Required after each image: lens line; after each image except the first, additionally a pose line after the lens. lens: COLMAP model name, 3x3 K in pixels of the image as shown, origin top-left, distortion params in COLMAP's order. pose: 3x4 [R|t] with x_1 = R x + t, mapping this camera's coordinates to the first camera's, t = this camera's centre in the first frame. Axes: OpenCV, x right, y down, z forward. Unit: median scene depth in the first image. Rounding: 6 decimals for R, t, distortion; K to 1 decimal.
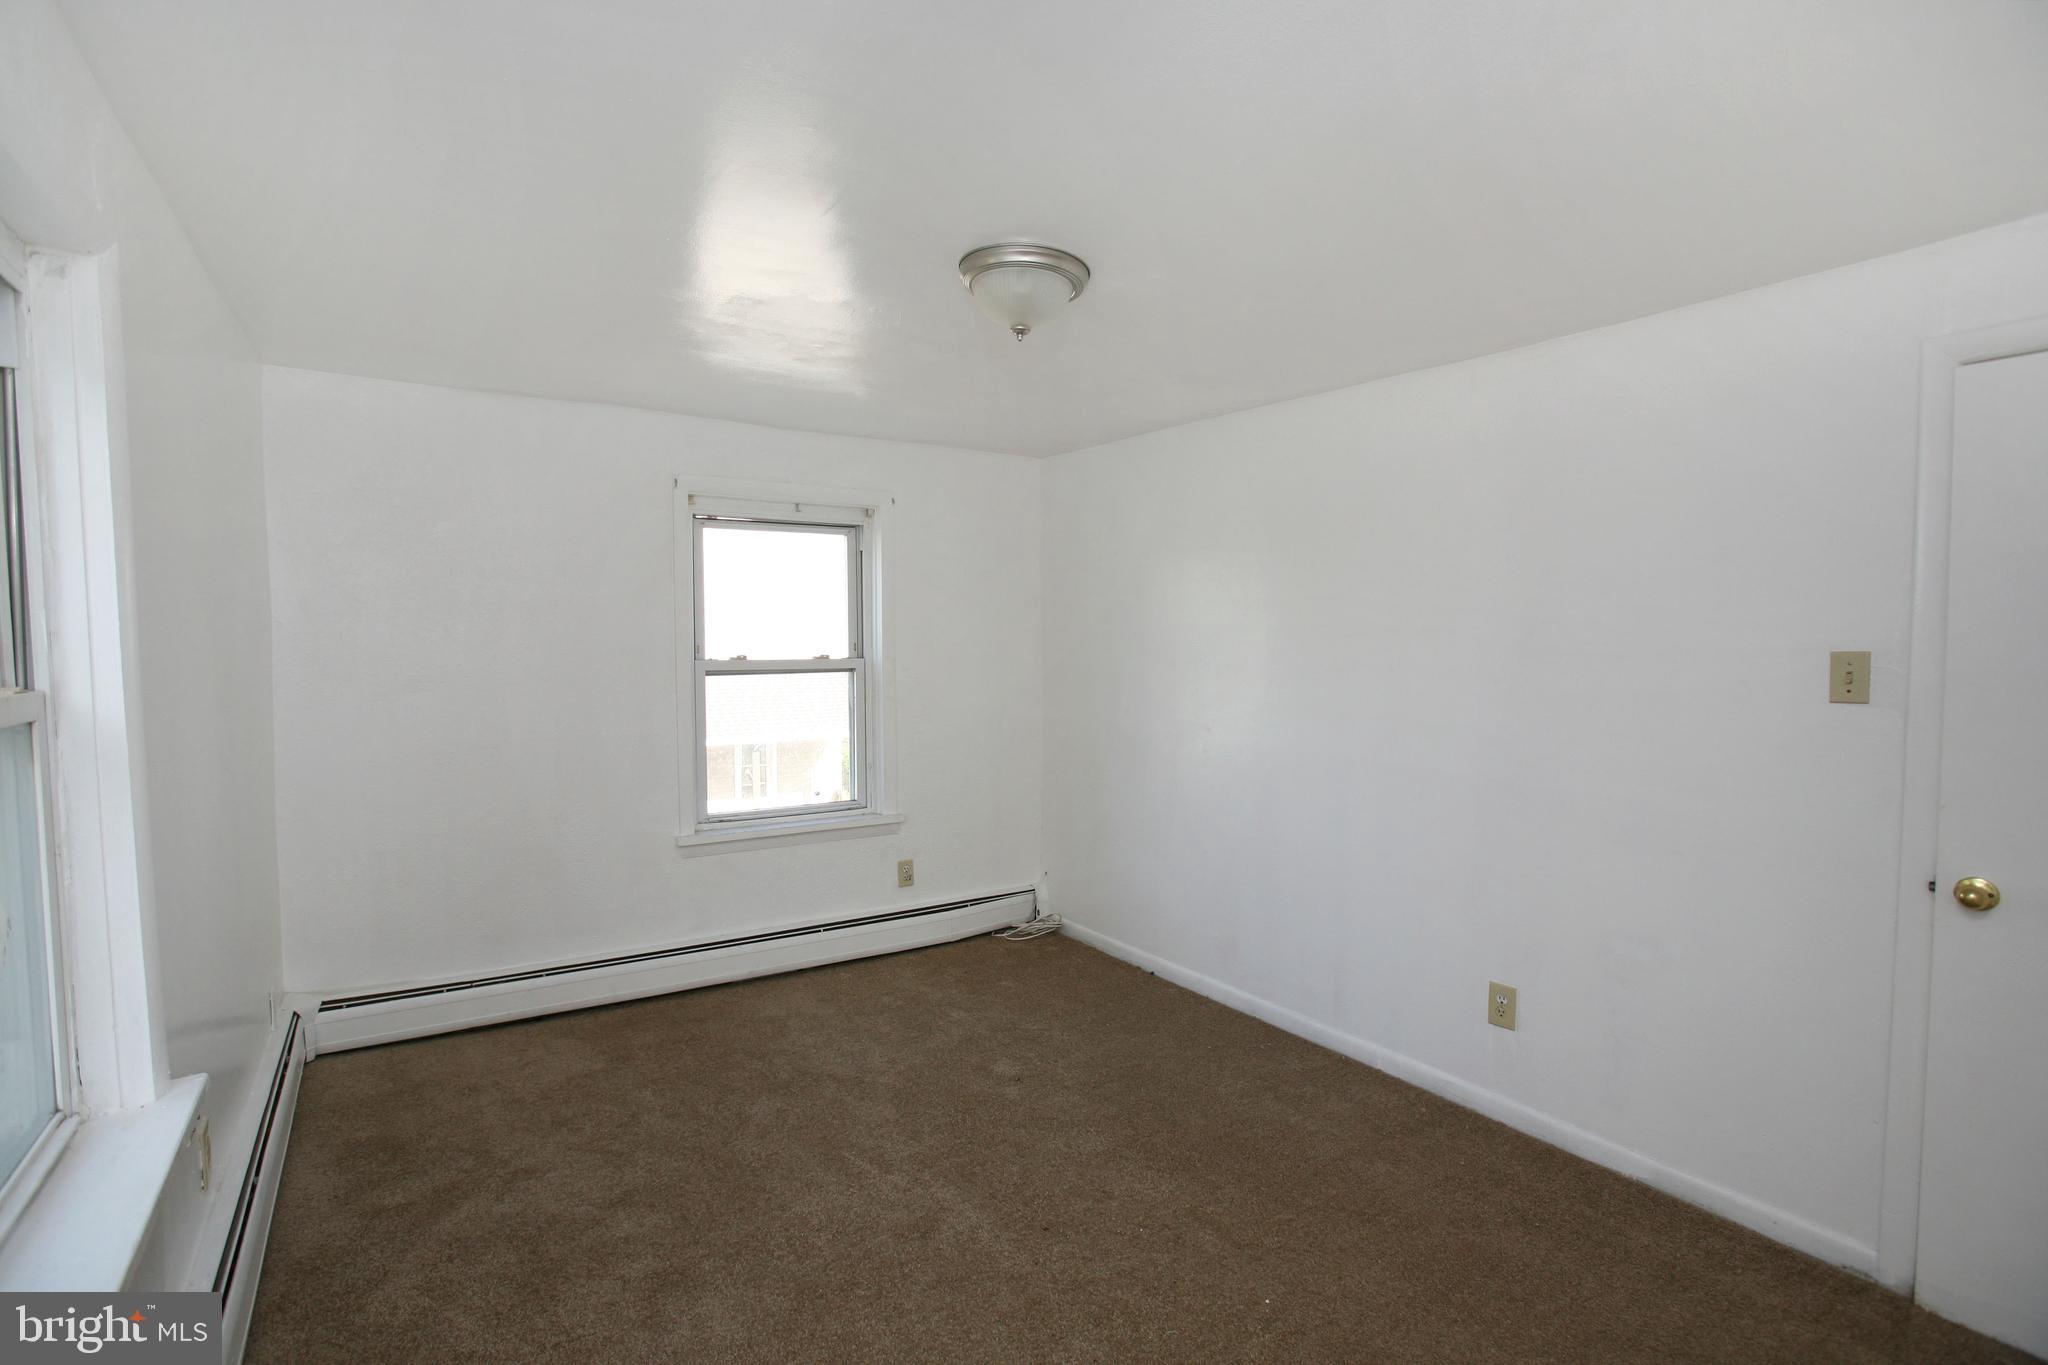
lens RADIAL K [[945.3, 0, 1024.0], [0, 945.3, 682.5], [0, 0, 1]] dist [-0.081915, 0.033618]
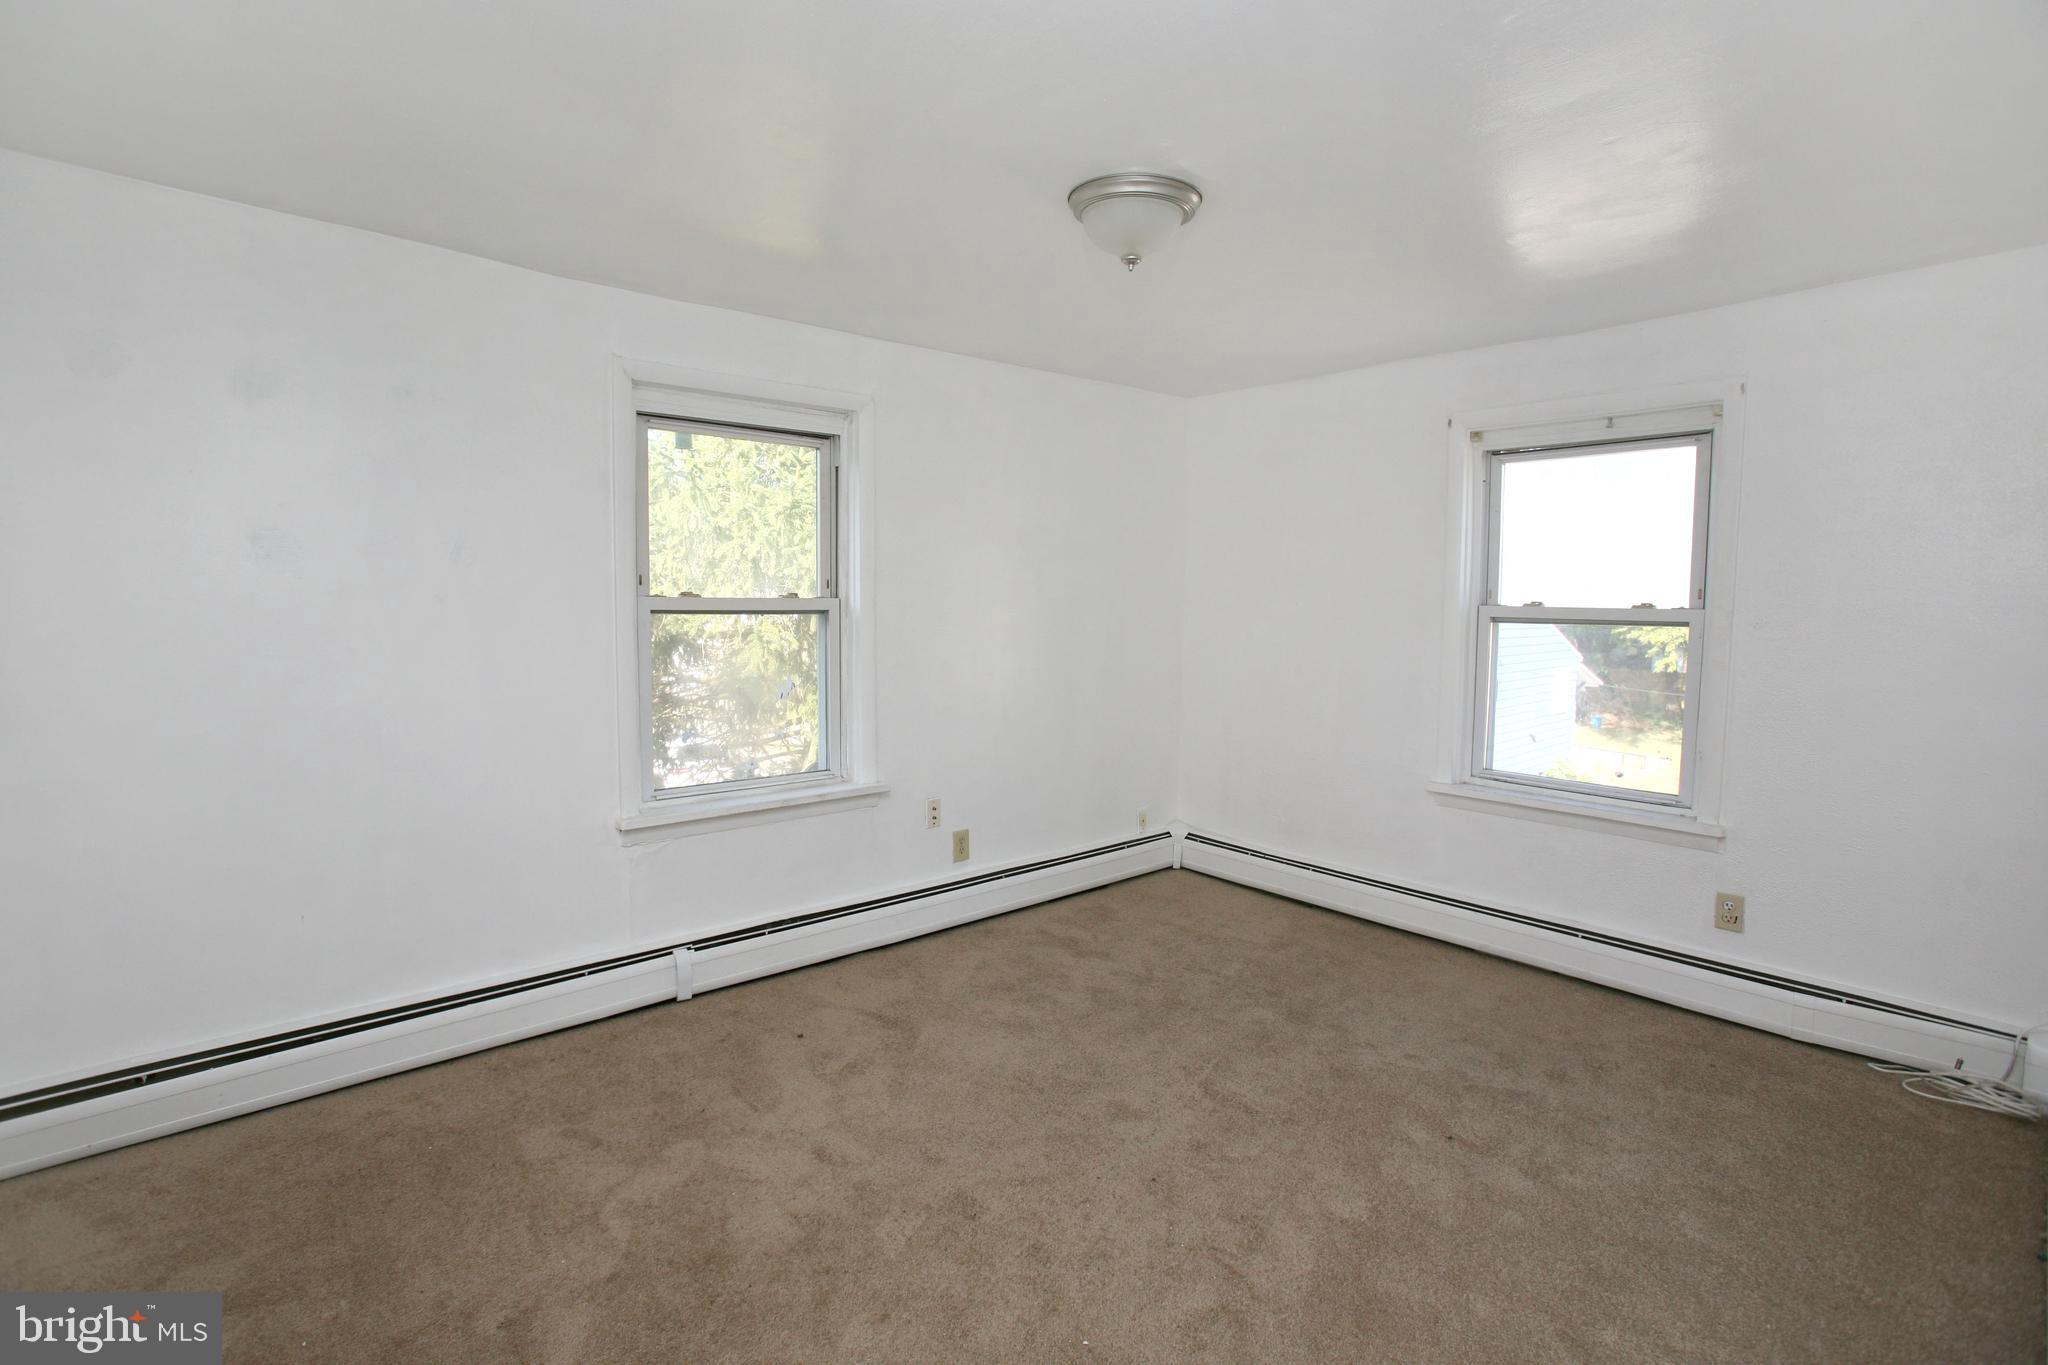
lens RADIAL K [[983.8, 0, 1028.8], [0, 983.8, 673.0], [0, 0, 1]] dist [-0.077660, 0.033158]
pose [[0.114969, 0.076815, -0.990395, 0.555811], [-0.050779, 0.996157, 0.071368, -0.001875], [0.992070, 0.042086, 0.118428, 0.415192]]
